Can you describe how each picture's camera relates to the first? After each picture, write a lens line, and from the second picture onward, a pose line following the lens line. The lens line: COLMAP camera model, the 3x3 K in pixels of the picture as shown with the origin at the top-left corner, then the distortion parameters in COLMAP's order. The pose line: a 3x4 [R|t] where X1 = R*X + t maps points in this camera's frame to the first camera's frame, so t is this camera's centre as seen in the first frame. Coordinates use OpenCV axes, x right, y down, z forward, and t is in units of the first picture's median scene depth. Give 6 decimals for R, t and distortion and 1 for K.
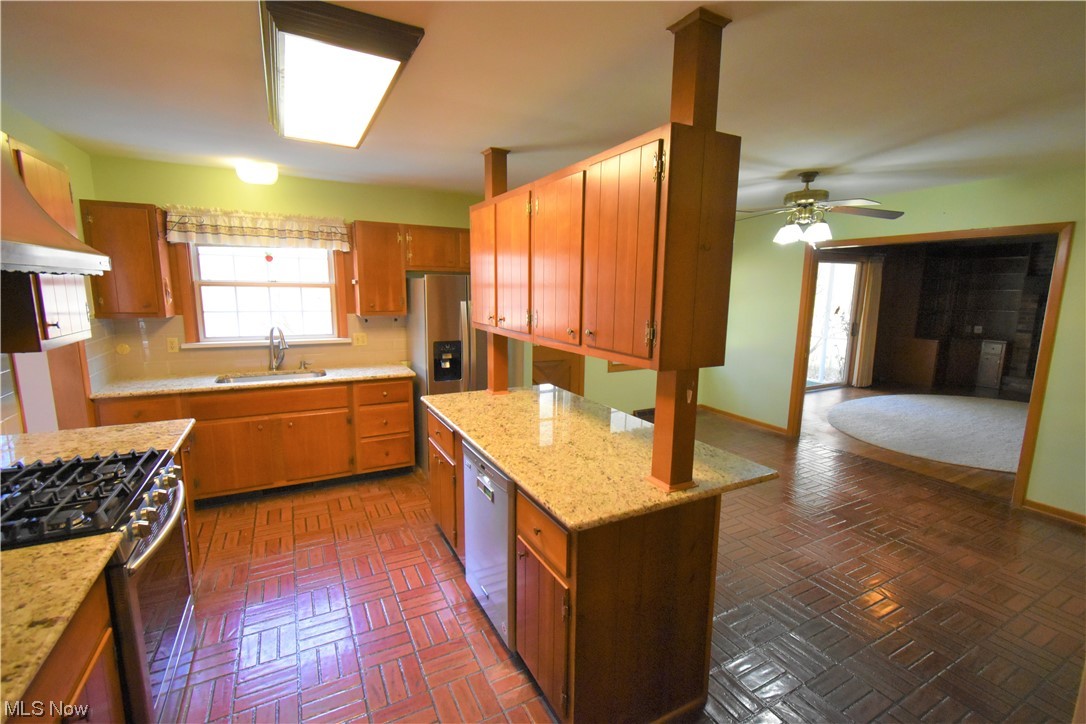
lens RADIAL K [[481.1, 0, 549.2], [0, 481.1, 364.9], [0, 0, 1]] dist [0.004060, -0.001091]
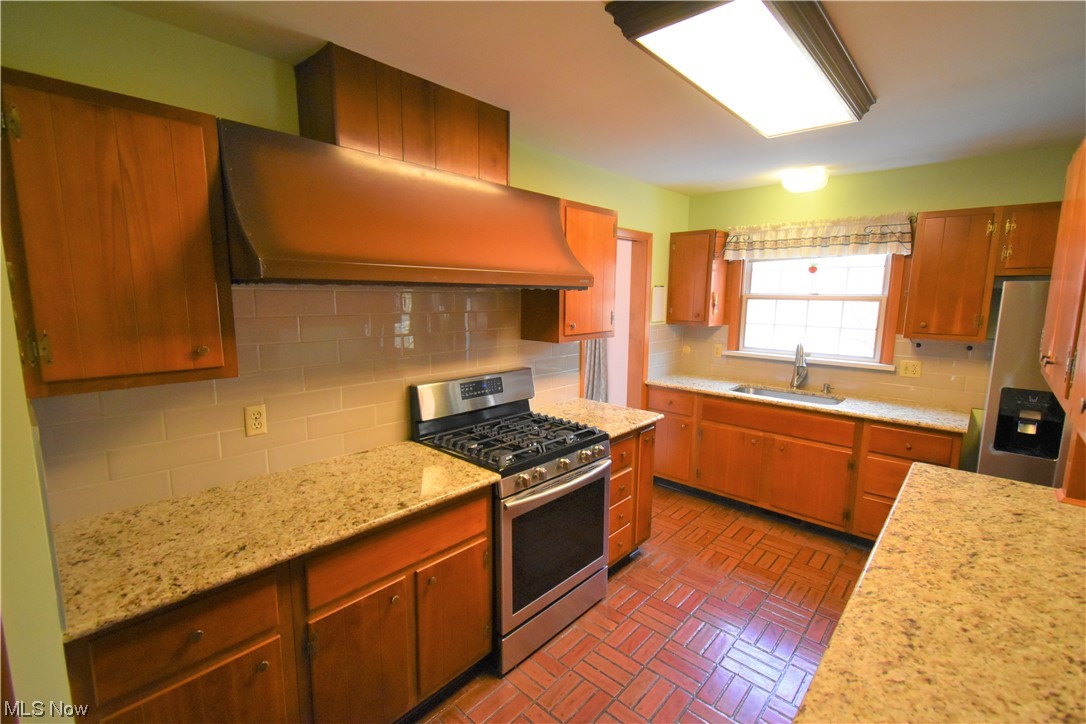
lens RADIAL K [[481.1, 0, 543.9], [0, 481.1, 364.6], [0, 0, 1]] dist [0.004060, -0.001091]
pose [[0.330346, 0.127572, -0.935199, 0.147929], [-0.154659, 0.984748, 0.079700, -0.034920], [0.931103, 0.118308, 0.345038, 0.222273]]
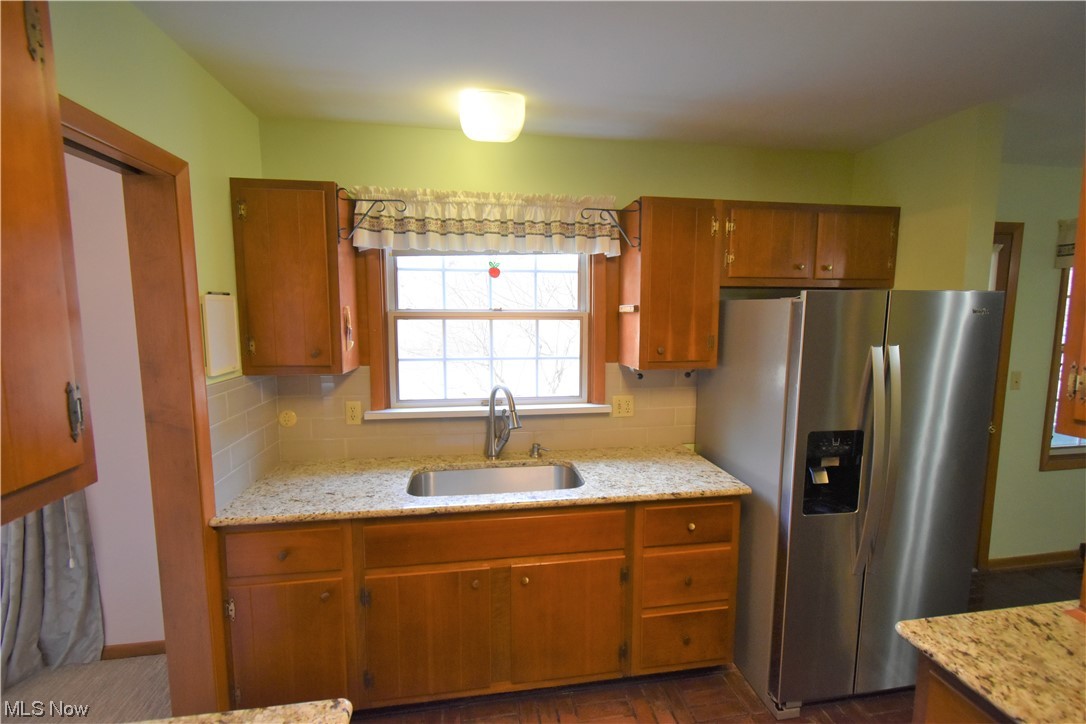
lens RADIAL K [[481.1, 0, 548.1], [0, 481.1, 363.5], [0, 0, 1]] dist [0.004060, -0.001091]
pose [[0.946739, 0.020882, -0.321324, -0.332643], [-0.039347, 0.997919, -0.051079, -0.081207], [0.319589, 0.061002, 0.945591, 0.472409]]
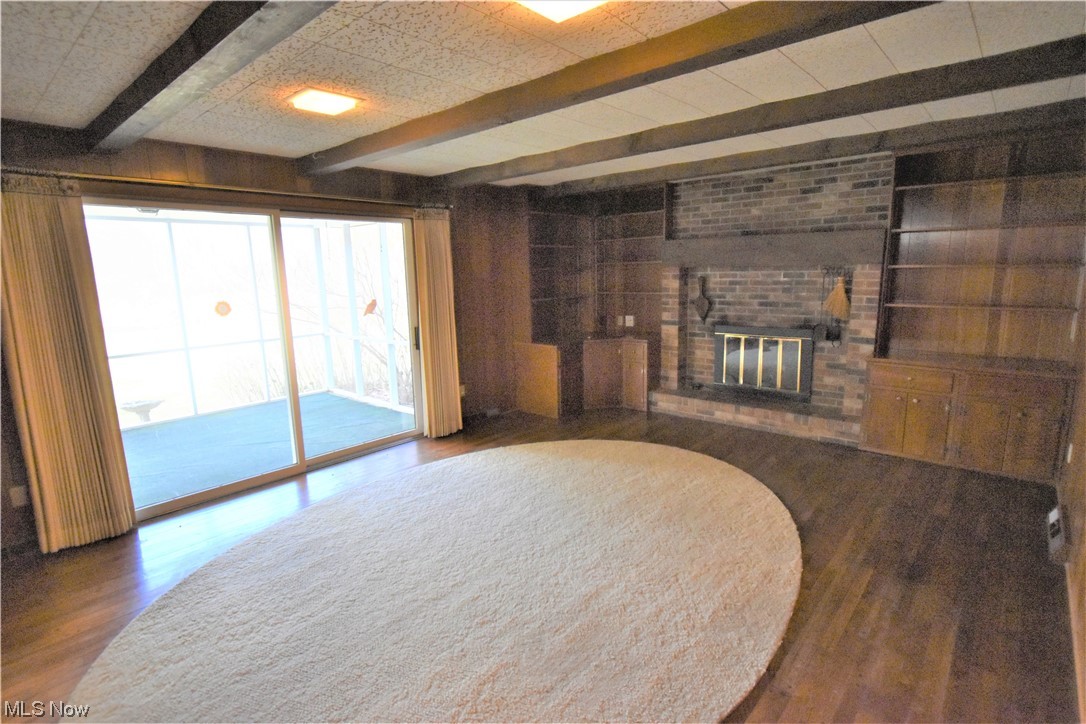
lens RADIAL K [[541.8, 0, 547.8], [0, 541.8, 366.2], [0, 0, 1]] dist [-0.005912, -0.000520]
pose [[0.934314, -0.093245, 0.344040, 1.207574], [0.089330, 0.995629, 0.027250, -0.097077], [-0.345077, 0.005273, 0.938559, 0.758754]]
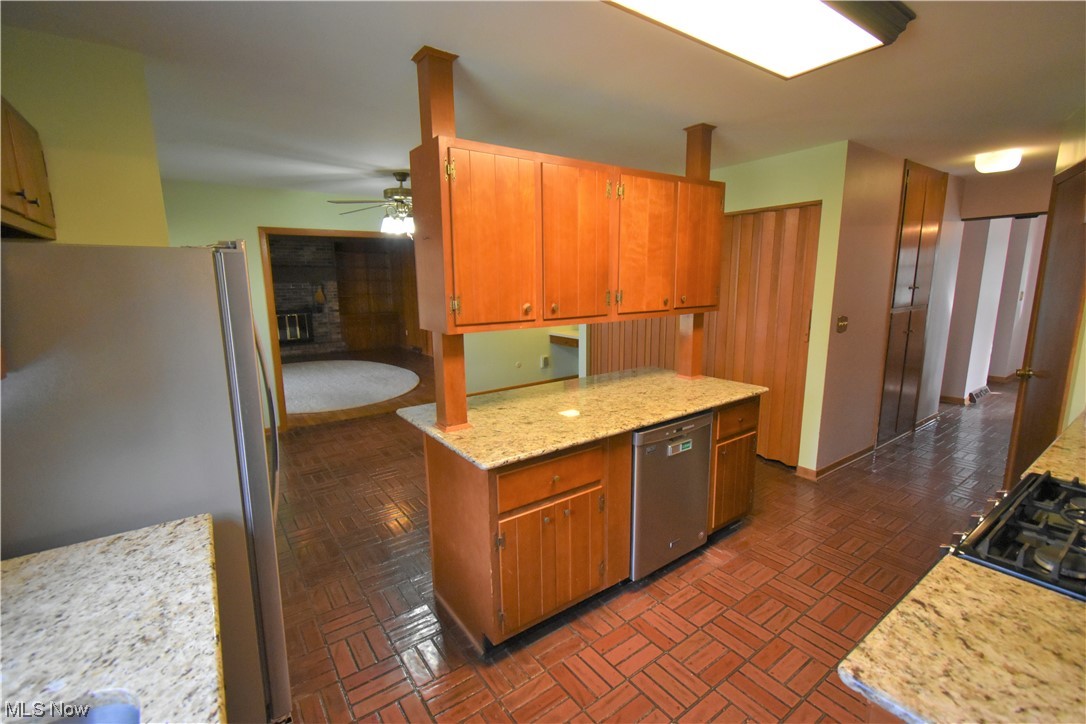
lens RADIAL K [[481.1, 0, 541.5], [0, 481.1, 360.5], [0, 0, 1]] dist [0.004060, -0.001091]
pose [[-0.124014, -0.179296, 0.975948, -0.670206], [0.174501, 0.964271, 0.199325, -0.127130], [-0.976816, 0.195023, -0.088296, 0.799897]]
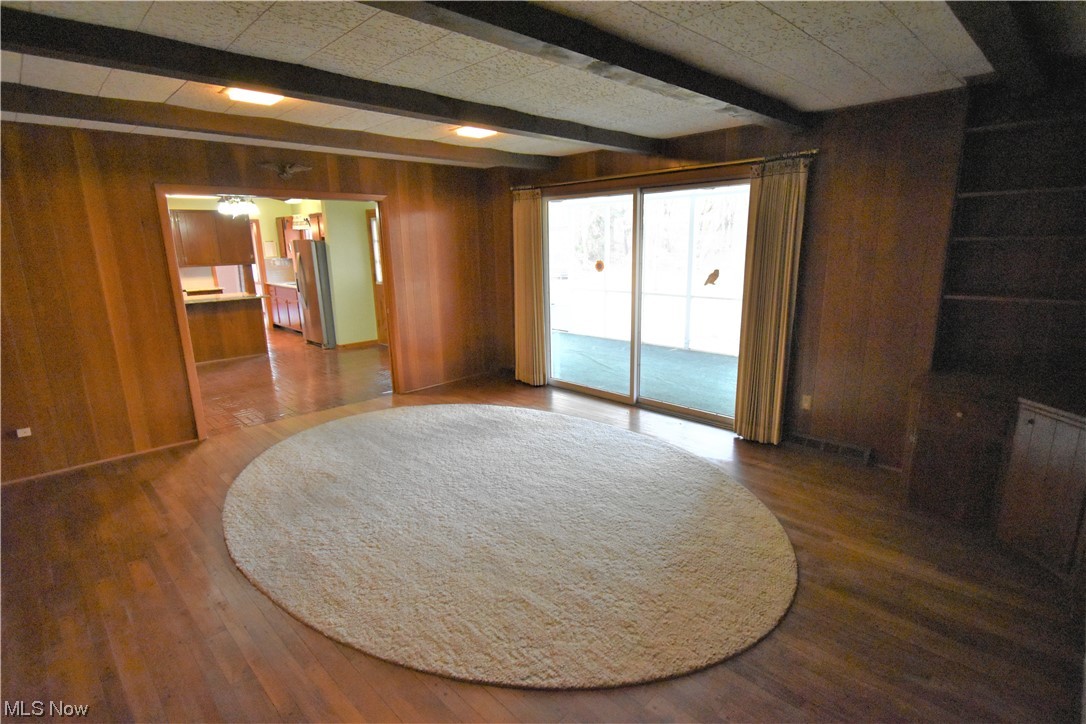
lens RADIAL K [[541.8, 0, 541.6], [0, 541.8, 362.6], [0, 0, 1]] dist [-0.005912, -0.000520]
pose [[0.280138, 0.195778, -0.939784, 2.384275], [-0.135195, 0.977271, 0.163288, -0.198527], [0.950392, 0.081311, 0.300239, 1.384524]]
